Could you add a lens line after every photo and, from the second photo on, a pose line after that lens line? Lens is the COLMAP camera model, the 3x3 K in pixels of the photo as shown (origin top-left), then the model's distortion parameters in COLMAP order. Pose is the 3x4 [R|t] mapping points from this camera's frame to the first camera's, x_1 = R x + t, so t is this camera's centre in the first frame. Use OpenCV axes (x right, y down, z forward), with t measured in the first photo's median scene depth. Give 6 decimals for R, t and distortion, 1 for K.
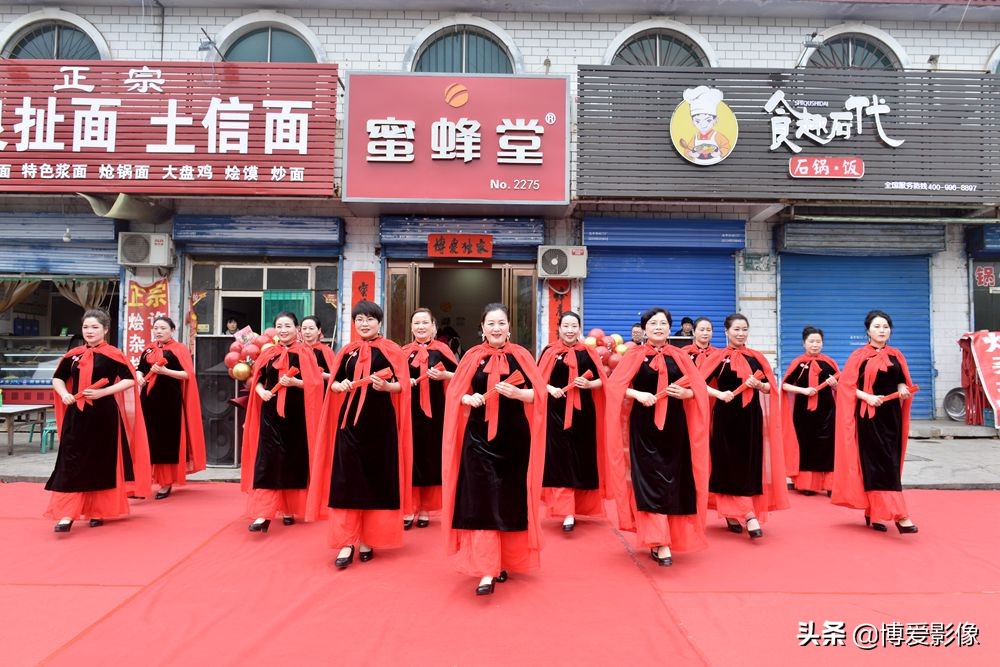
lens RADIAL K [[736.9, 0, 504.4], [0, 736.9, 330.2], [0, 0, 1]] dist [-0.014028, 0.002898]
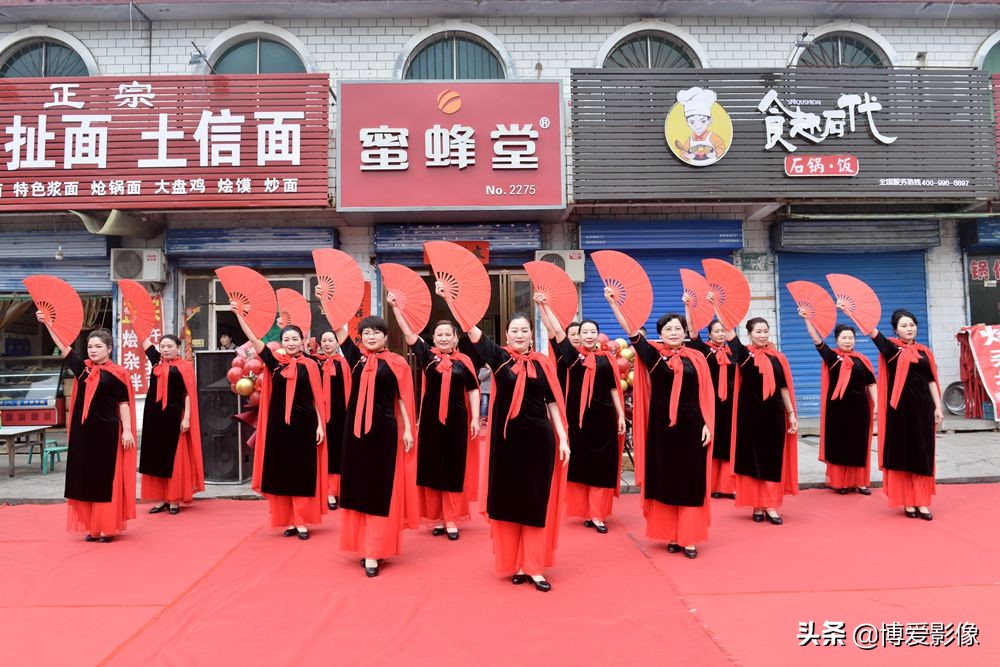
lens RADIAL K [[751.2, 0, 503.2], [0, 751.2, 329.5], [0, 0, 1]] dist [-0.032369, 0.002374]
pose [[0.999533, -0.027502, 0.013292, -0.013538], [0.027610, 0.999587, -0.007971, -0.002122], [-0.013068, 0.008334, 0.999880, -0.007815]]
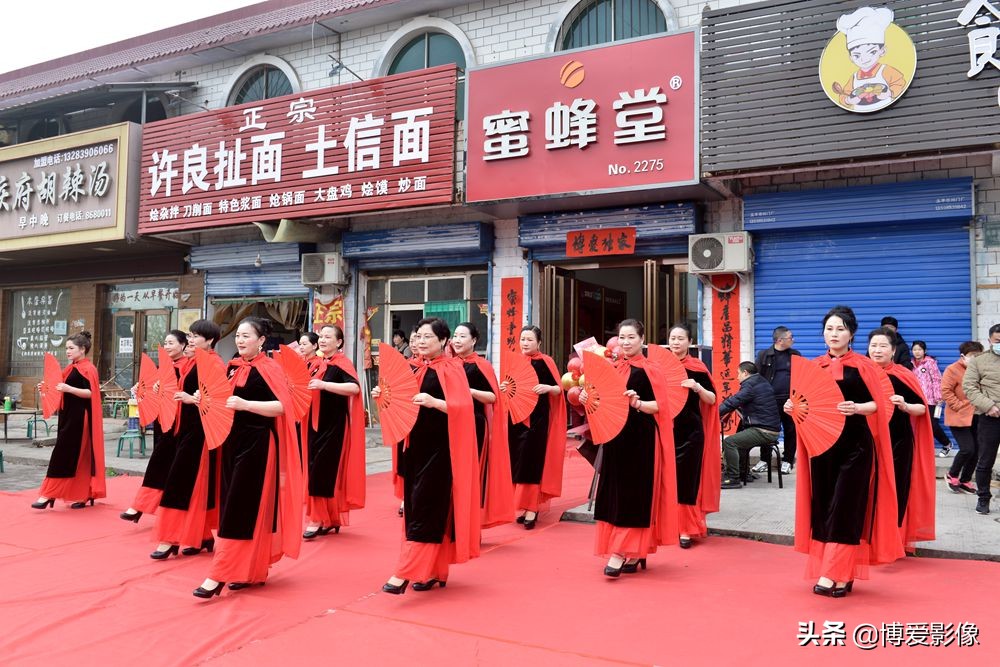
lens RADIAL K [[901.5, 0, 495.7], [0, 901.5, 326.9], [0, 0, 1]] dist [-0.027898, -0.005985]
pose [[0.858101, -0.027294, -0.512755, 0.375937], [0.020552, 0.999612, -0.018815, 0.002212], [0.513069, 0.005607, 0.858329, 0.026502]]
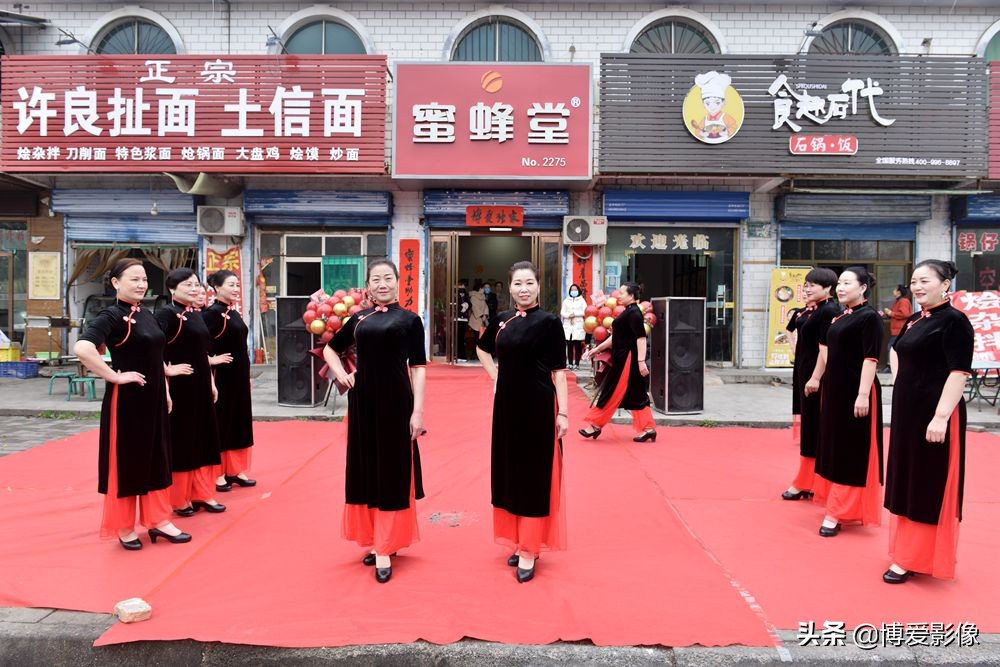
lens RADIAL K [[693.8, 0, 502.2], [0, 693.8, 330.7], [0, 0, 1]] dist [-0.016209, 0.002418]
pose [[0.999512, 0.000496, -0.031226, -0.015184], [0.001401, 0.998156, 0.060688, -0.003809], [0.031198, -0.060702, 0.997668, -0.073479]]
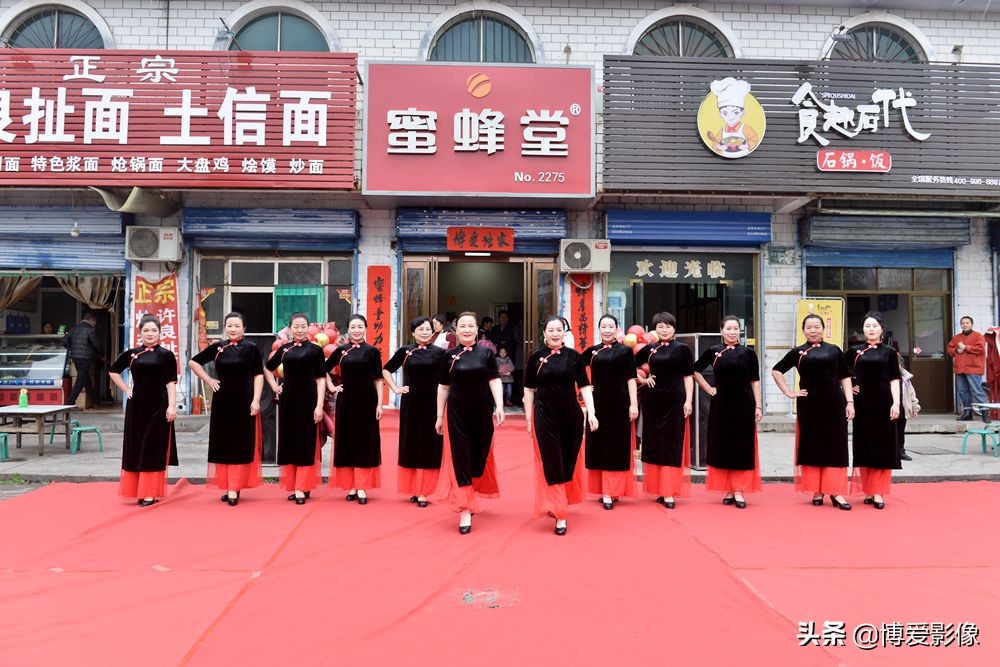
lens RADIAL K [[815.9, 0, 502.8], [0, 815.9, 329.9], [0, 0, 1]] dist [-0.035802, 0.009445]
pose [[0.999644, -0.004117, 0.026349, -0.059442], [0.003896, 0.999957, 0.008414, -0.004407], [-0.026383, -0.008308, 0.999617, -0.074031]]
